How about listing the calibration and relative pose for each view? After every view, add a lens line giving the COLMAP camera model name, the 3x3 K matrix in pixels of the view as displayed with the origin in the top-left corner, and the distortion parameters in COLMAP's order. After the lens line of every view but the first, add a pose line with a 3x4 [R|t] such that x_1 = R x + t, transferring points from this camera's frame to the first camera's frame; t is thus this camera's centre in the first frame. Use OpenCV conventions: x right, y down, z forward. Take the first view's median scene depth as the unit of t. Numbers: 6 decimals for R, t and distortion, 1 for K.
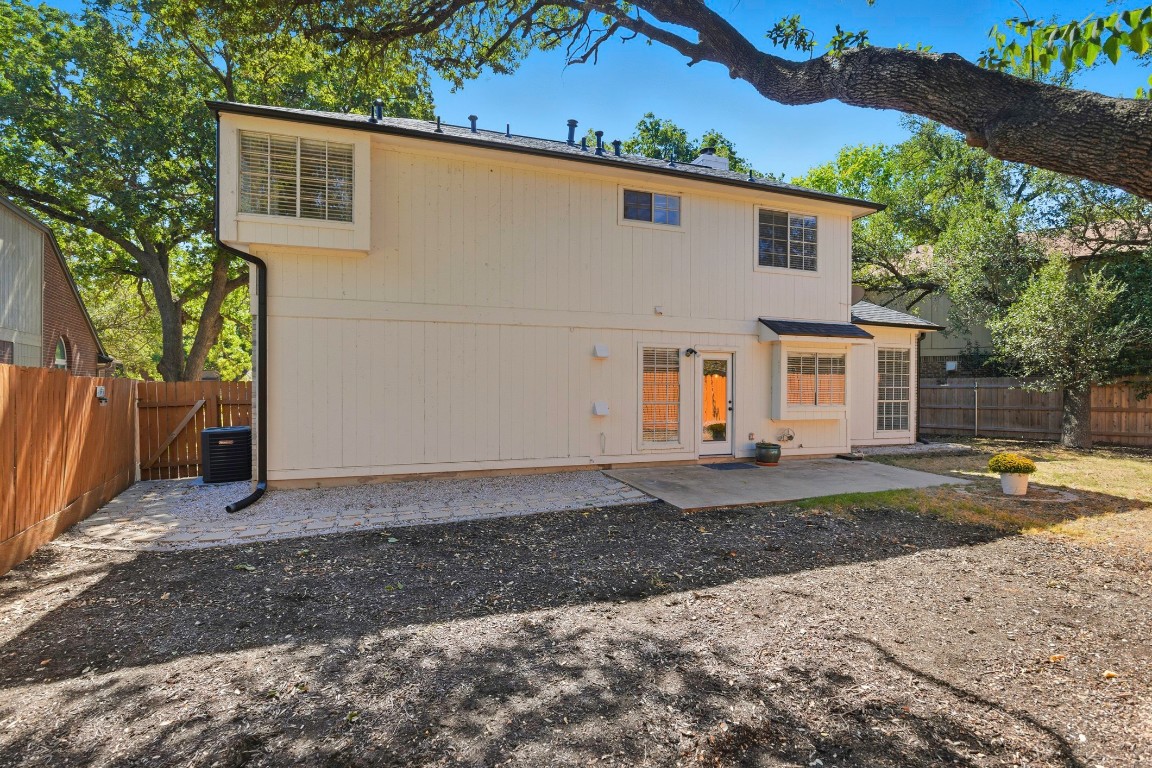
lens RADIAL K [[540.9, 0, 578.8], [0, 540.9, 387.0], [0, 0, 1]] dist [-0.000801, 0.000329]
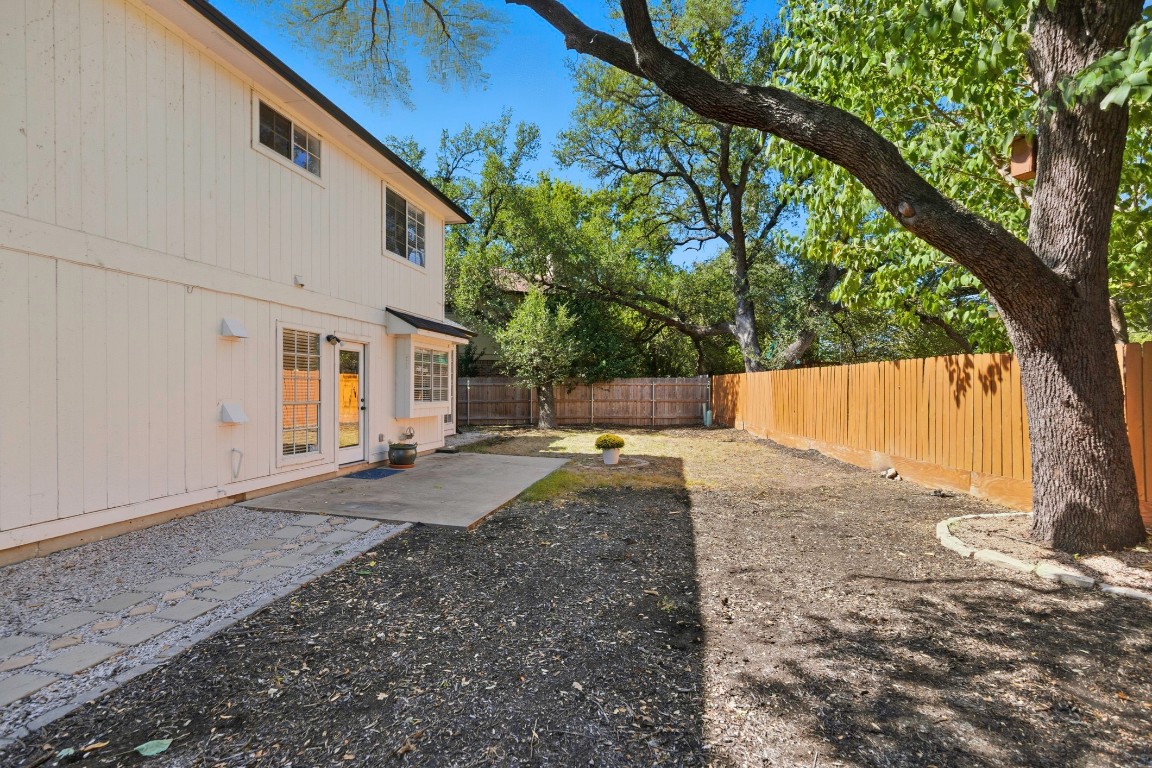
lens RADIAL K [[540.9, 0, 578.8], [0, 540.9, 387.0], [0, 0, 1]] dist [-0.000801, 0.000329]
pose [[0.510438, 0.005987, 0.859894, -0.299749], [-0.015800, 0.999872, 0.002417, -0.001094], [-0.859769, -0.014820, 0.510467, 0.270813]]
